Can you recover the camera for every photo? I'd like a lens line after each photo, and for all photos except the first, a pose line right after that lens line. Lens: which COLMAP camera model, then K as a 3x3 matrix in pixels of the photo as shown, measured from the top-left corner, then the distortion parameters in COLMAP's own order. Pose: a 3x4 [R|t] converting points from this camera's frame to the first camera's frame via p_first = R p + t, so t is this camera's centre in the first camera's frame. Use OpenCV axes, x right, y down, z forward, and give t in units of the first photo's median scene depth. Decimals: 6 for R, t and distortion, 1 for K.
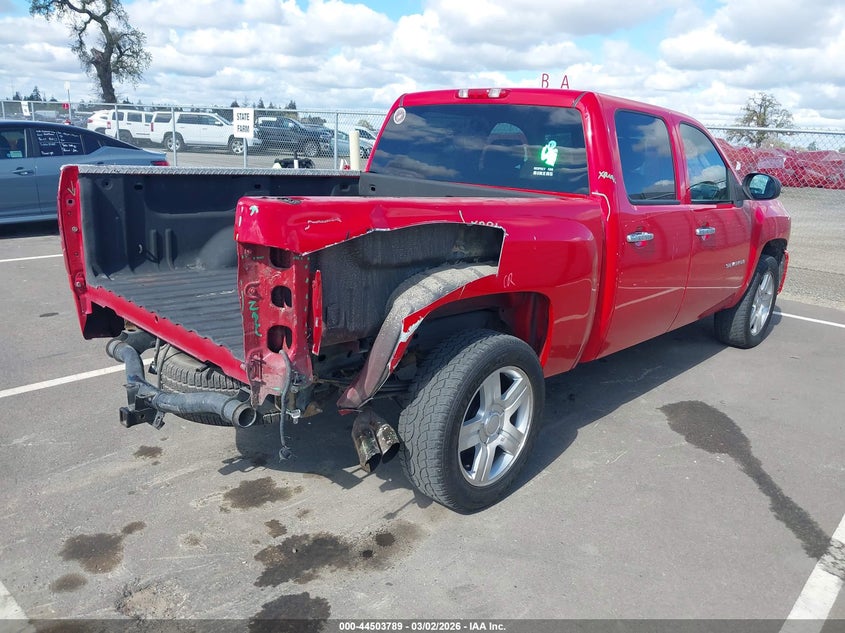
lens RADIAL K [[654.9, 0, 422.5], [0, 654.9, 316.5], [0, 0, 1]] dist [-0.003998, -0.006334]
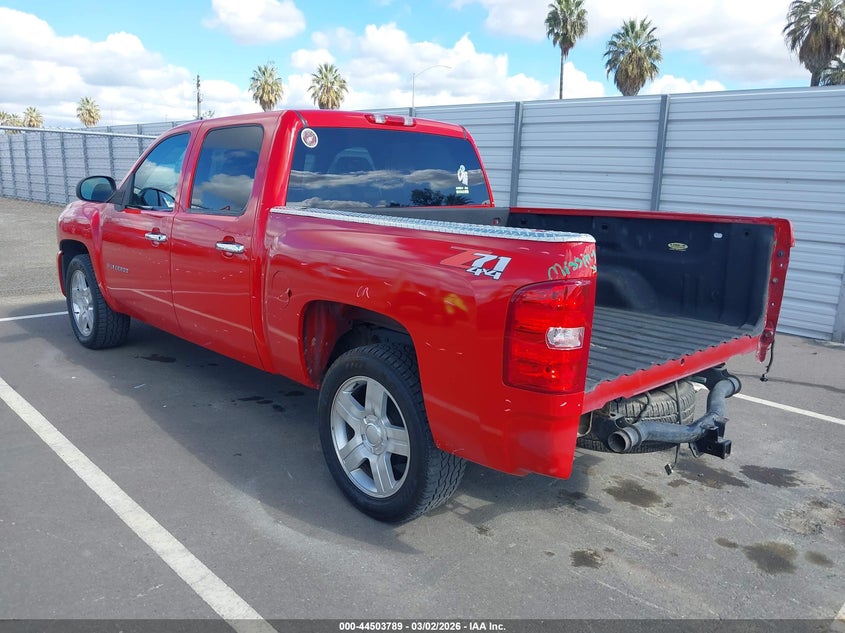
lens RADIAL K [[654.9, 0, 422.5], [0, 654.9, 316.5], [0, 0, 1]] dist [-0.003998, -0.006334]
pose [[0.079359, -0.262612, 0.961633, -1.195796], [0.235338, 0.942342, 0.237922, -0.342766], [-0.968668, 0.207428, 0.136585, 1.058910]]
